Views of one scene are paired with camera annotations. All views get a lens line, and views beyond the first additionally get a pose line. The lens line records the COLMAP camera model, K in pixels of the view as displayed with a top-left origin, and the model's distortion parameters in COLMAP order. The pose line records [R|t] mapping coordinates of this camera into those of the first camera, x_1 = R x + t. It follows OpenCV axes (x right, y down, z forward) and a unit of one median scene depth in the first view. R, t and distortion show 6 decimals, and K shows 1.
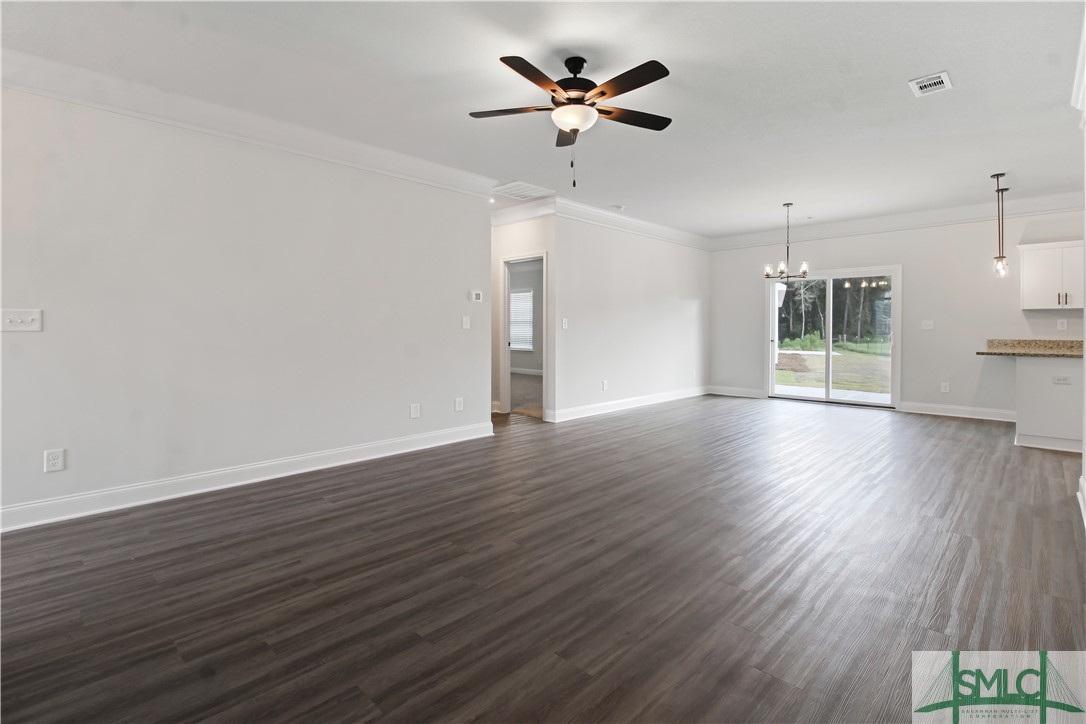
lens RADIAL K [[495.2, 0, 540.7], [0, 495.2, 341.1], [0, 0, 1]] dist [-0.000957, -0.000287]
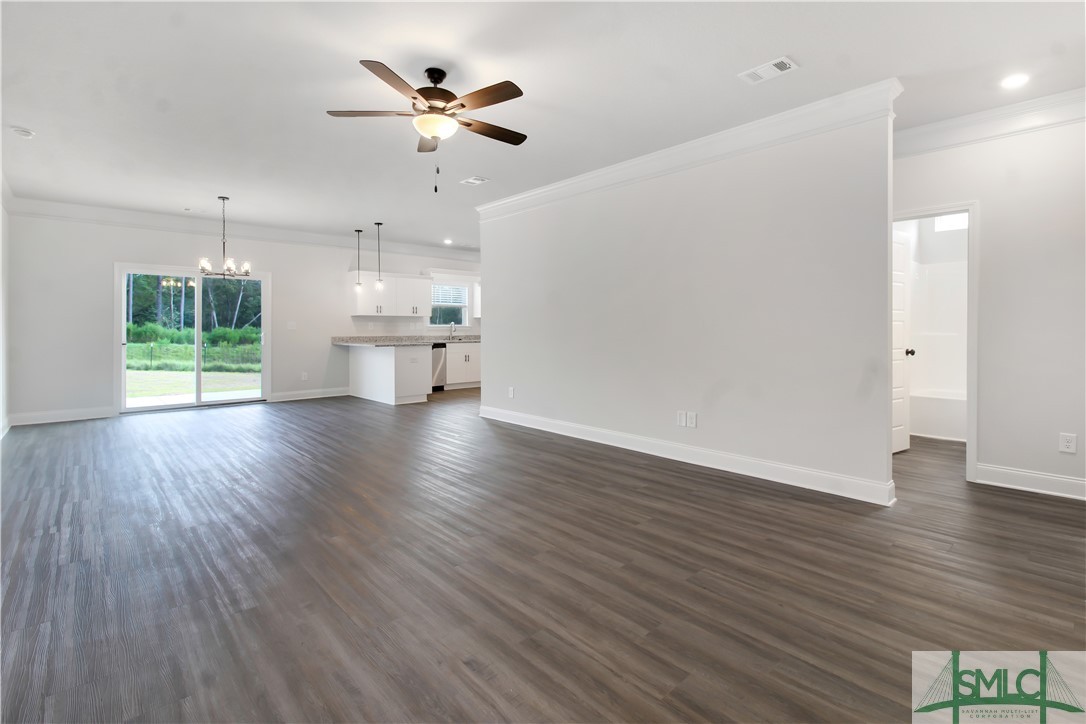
lens RADIAL K [[524.1, 0, 552.6], [0, 524.1, 329.3], [0, 0, 1]] dist [-0.001295, -0.000101]
pose [[0.044574, -0.000140, 0.999006, -1.046717], [0.026990, 0.999635, -0.001064, -0.012716], [-0.998641, 0.027011, 0.044562, 0.722655]]
